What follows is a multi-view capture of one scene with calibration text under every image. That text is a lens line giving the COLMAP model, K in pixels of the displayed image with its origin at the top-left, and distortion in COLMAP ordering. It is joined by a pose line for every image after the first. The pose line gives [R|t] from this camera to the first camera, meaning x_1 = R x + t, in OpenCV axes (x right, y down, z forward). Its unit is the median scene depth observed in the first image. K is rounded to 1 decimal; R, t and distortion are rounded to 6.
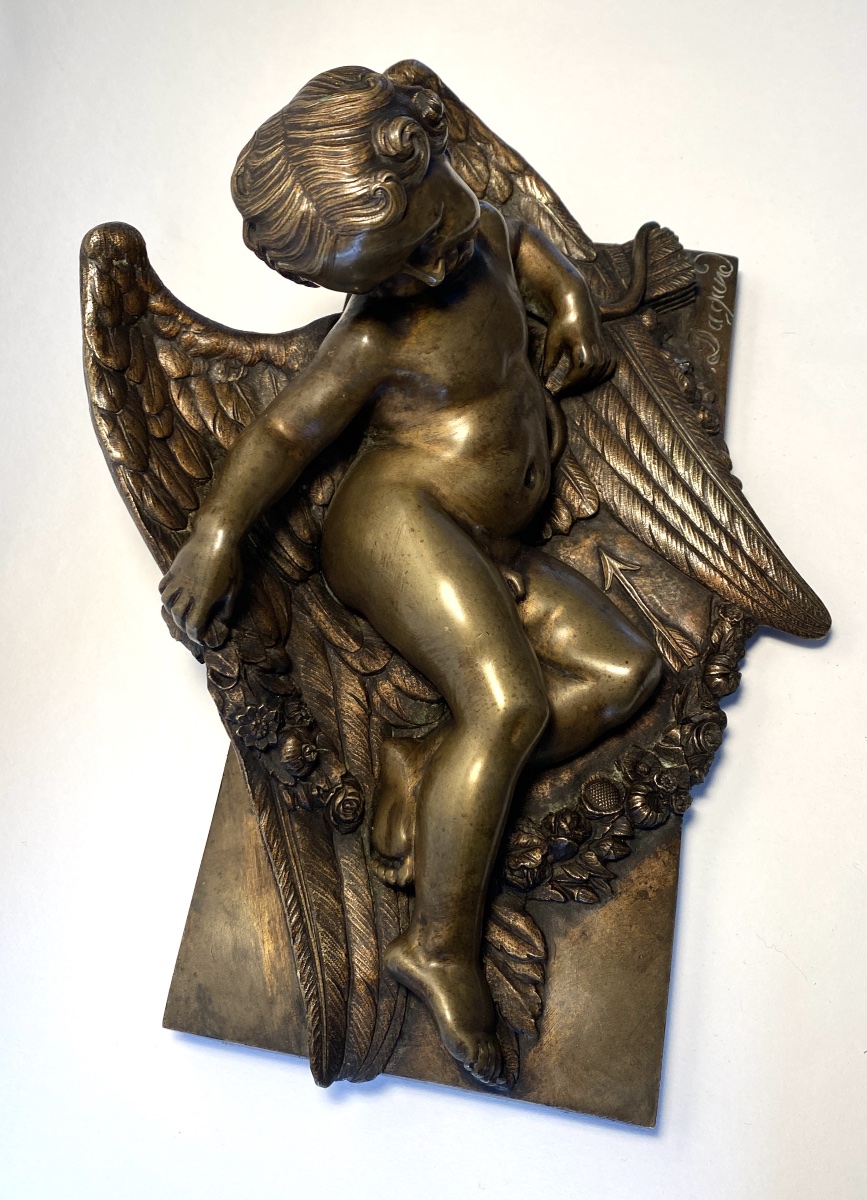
lens RADIAL K [[1078.5, 0, 420.2], [0, 1078.5, 585.9], [0, 0, 1]] dist [0.077333, -0.014957]
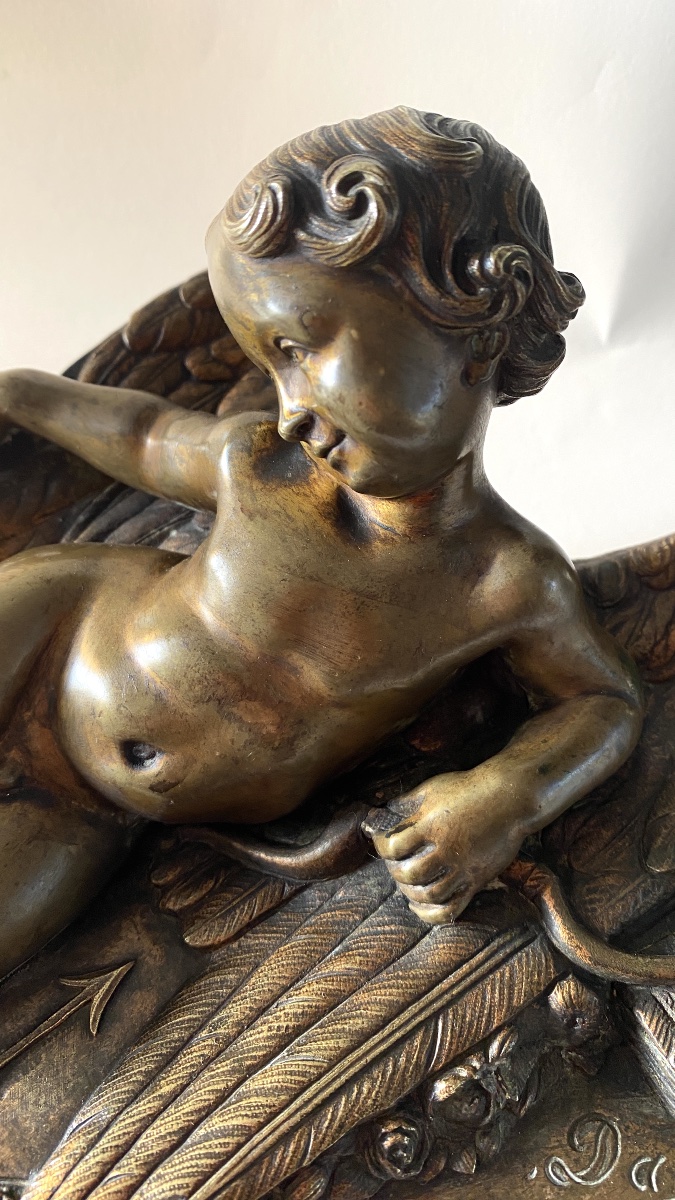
lens RADIAL K [[951.8, 0, 337.5], [0, 951.8, 600.0], [0, 0, 1]] dist [0.003468, 0.011327]
pose [[0.120869, 0.770933, -0.625343, 0.379172], [-0.913514, 0.332893, 0.233828, -0.352369], [0.388437, 0.542997, 0.744494, 0.572673]]
